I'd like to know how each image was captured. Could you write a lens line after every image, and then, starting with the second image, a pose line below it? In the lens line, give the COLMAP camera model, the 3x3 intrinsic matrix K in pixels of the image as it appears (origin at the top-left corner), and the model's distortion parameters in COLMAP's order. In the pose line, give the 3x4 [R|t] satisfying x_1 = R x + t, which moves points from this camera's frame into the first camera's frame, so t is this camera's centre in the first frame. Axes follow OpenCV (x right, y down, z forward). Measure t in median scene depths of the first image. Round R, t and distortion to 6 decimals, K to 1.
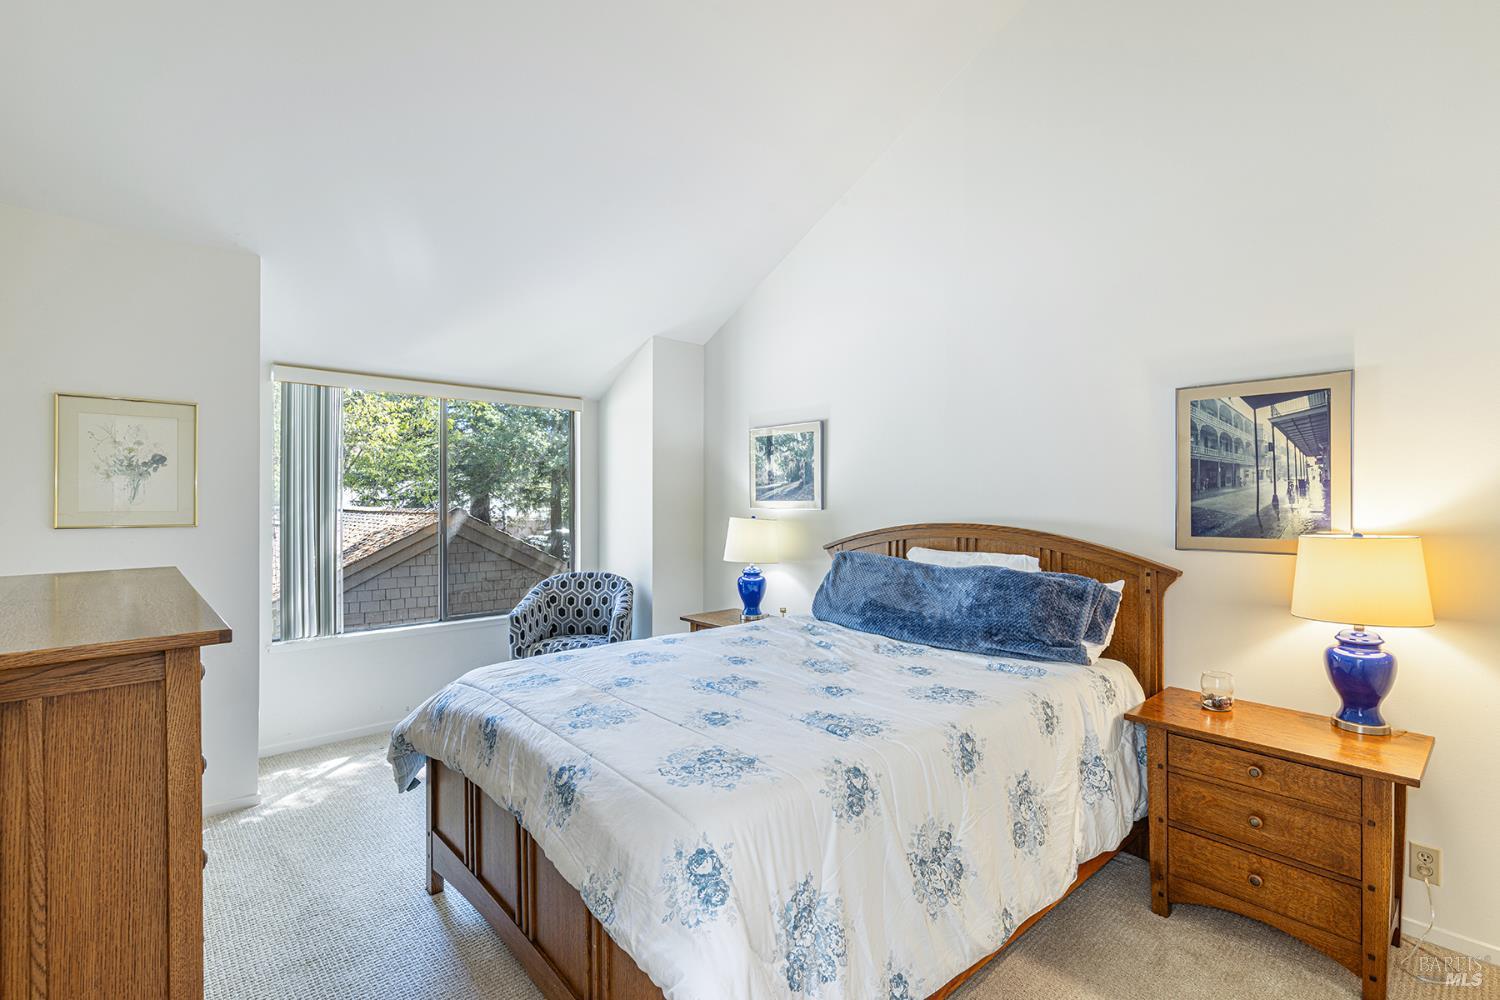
lens RADIAL K [[665.5, 0, 757.0], [0, 665.5, 498.3], [0, 0, 1]] dist [-0.003254, 0.000016]
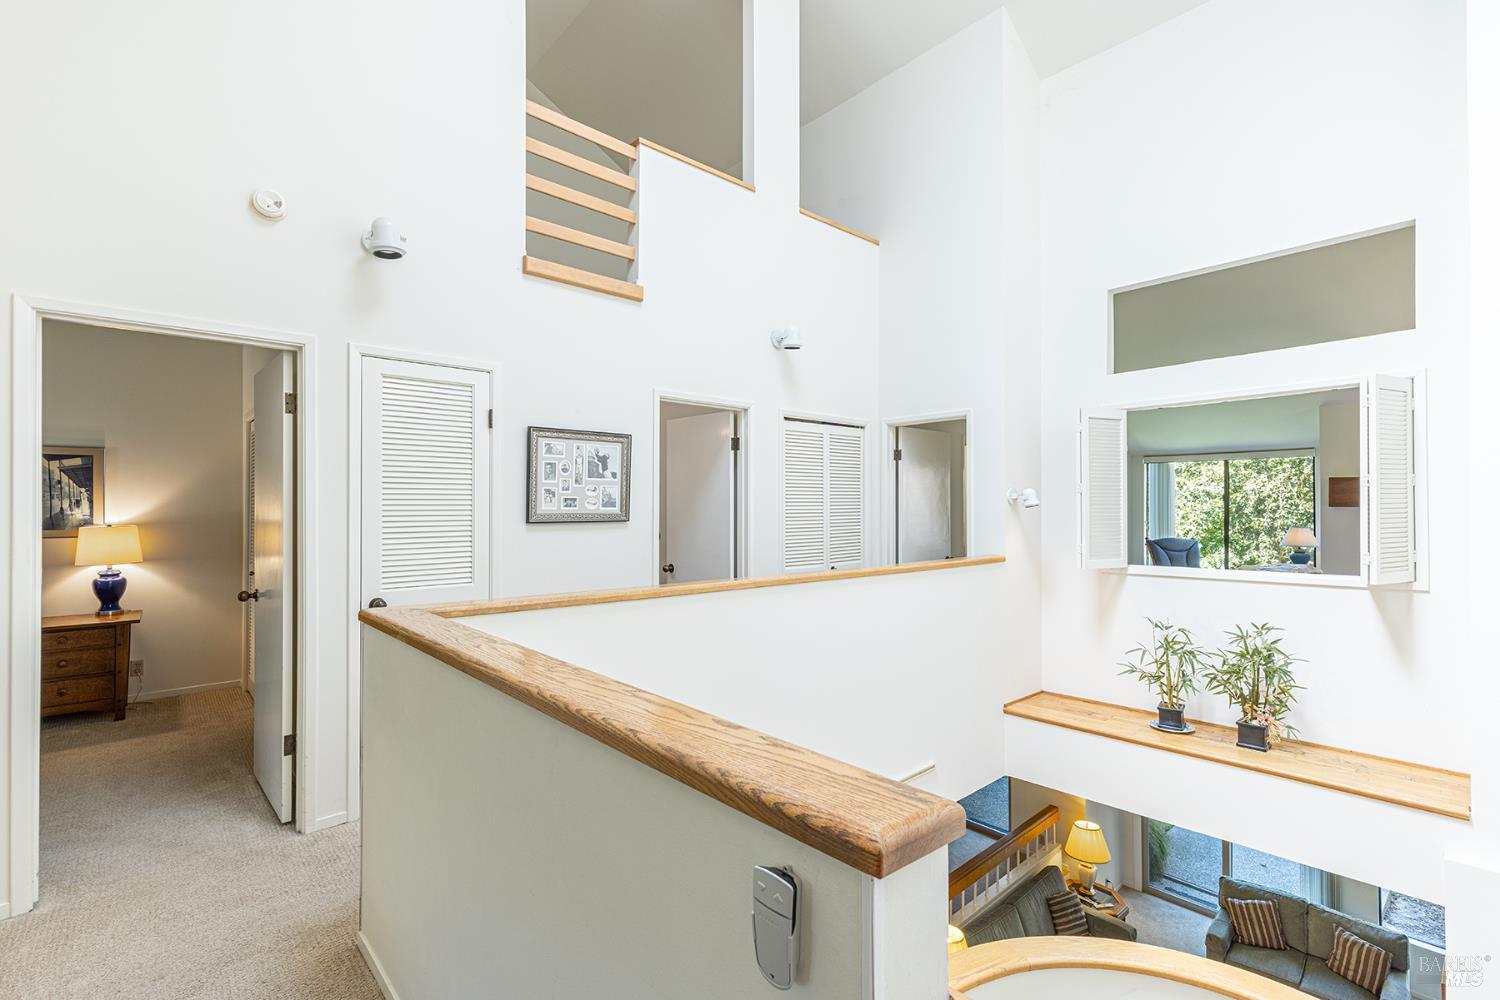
lens RADIAL K [[665.5, 0, 756.6], [0, 665.5, 501.9], [0, 0, 1]] dist [-0.003254, 0.000016]
pose [[-0.003894, 0.009699, 0.999945, -1.198134], [0.007436, 0.999926, -0.009670, 0.013629], [-0.999965, 0.007397, -0.003966, -1.046581]]
